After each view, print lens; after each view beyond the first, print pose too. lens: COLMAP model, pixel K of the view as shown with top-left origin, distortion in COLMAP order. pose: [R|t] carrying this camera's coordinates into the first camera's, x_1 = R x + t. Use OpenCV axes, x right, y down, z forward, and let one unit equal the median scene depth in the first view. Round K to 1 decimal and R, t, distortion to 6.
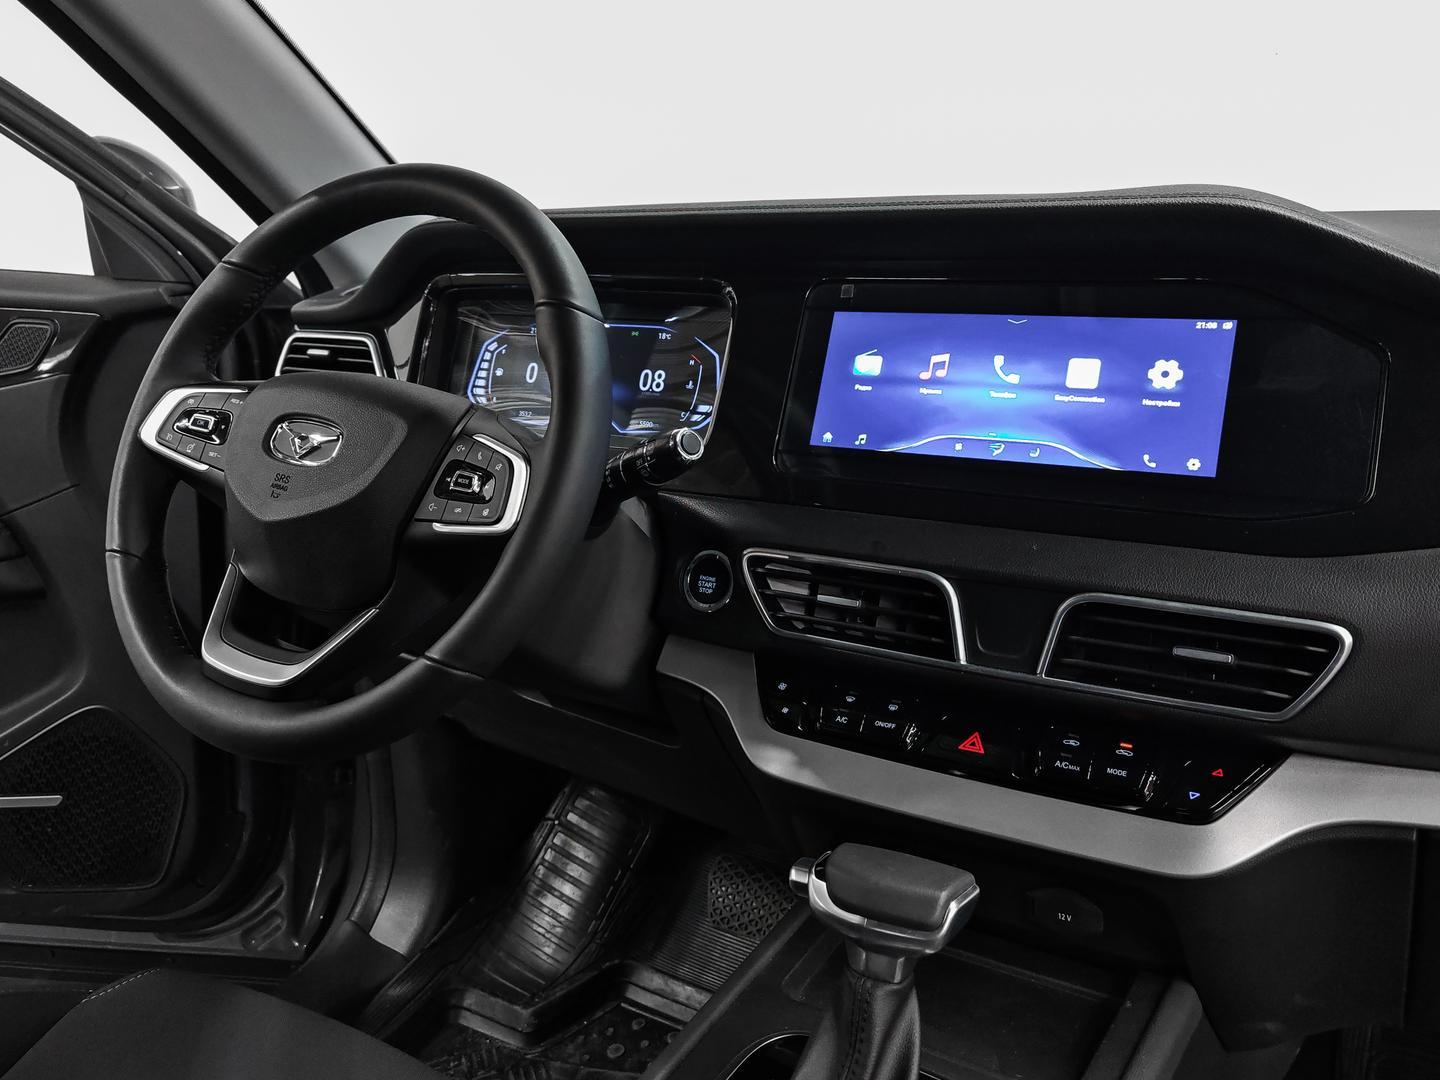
lens RADIAL K [[1235.0, 0, 714.1], [0, 1235.0, 488.3], [0, 0, 1]] dist [0.042288, -0.000612]
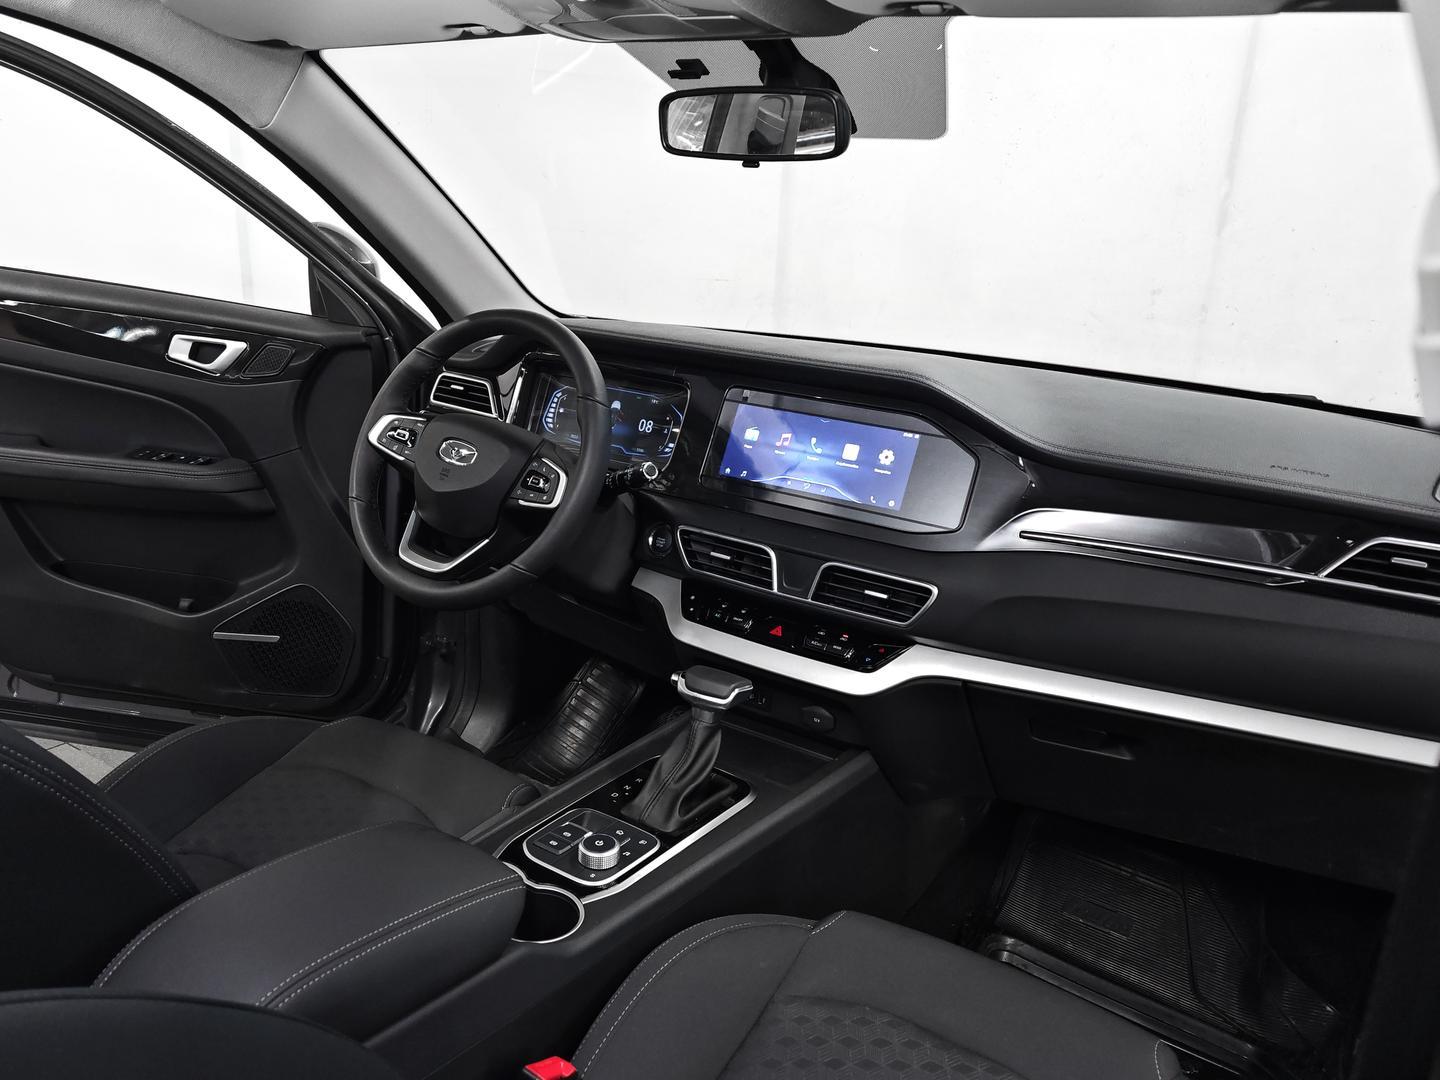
lens RADIAL K [[1145.3, 0, 754.4], [0, 1145.3, 537.2], [0, 0, 1]] dist [0.046853, 0.000680]
pose [[0.996227, 0.086308, -0.009135, 0.162804], [-0.085470, 0.993913, 0.069507, -0.067757], [0.015078, -0.068464, 0.997540, -0.792764]]
